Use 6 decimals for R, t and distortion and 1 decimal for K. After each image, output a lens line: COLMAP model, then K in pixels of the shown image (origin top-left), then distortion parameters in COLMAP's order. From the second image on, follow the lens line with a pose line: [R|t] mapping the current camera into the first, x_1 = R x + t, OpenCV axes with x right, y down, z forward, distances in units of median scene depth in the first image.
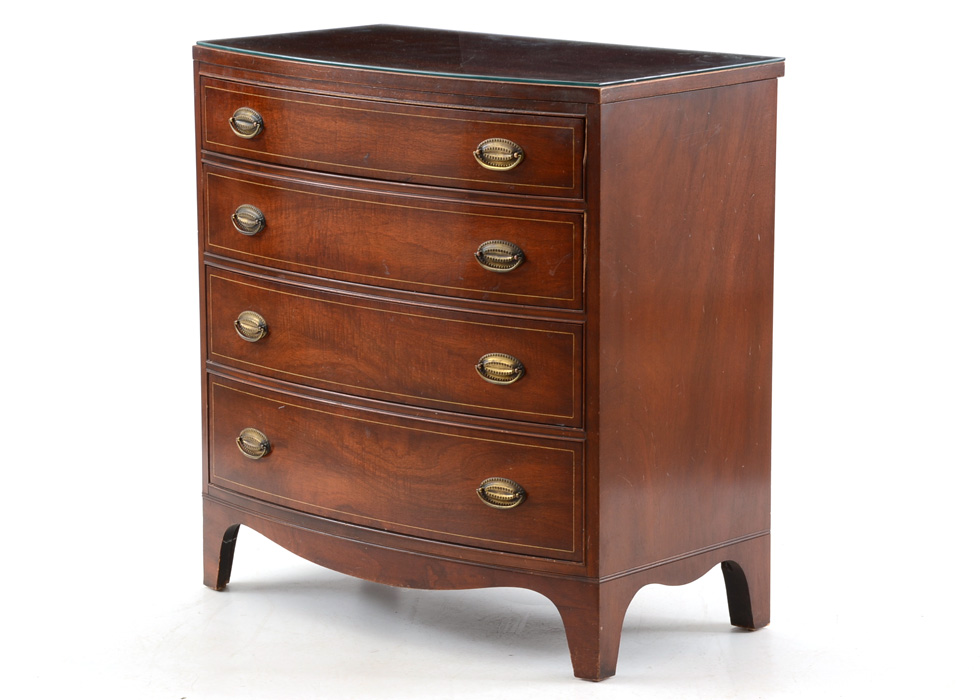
lens RADIAL K [[3417.1, 0, 490.0], [0, 3417.1, 350.0], [0, 0, 1]] dist [0.714483, 0.446411]
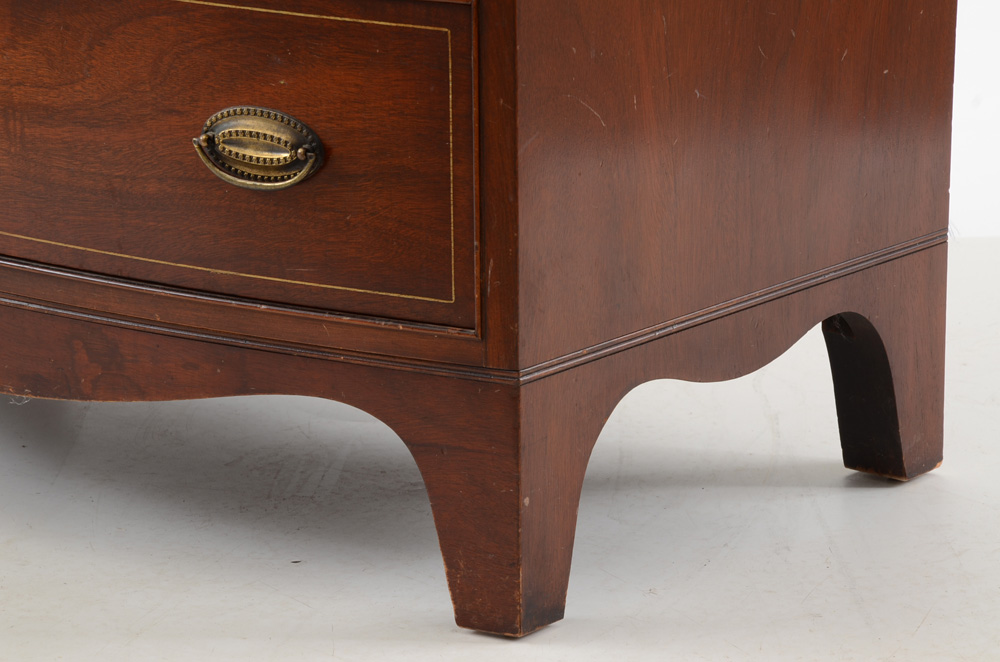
lens RADIAL K [[4104.2, 0, 479.5], [0, 4104.2, 348.3], [0, 0, 1]] dist [1.313372, 1.386444]
pose [[0.999714, -0.012848, 0.020153, 0.018030], [0.011189, 0.996703, 0.080360, 0.027249], [-0.021119, -0.080111, 0.996562, 0.539874]]
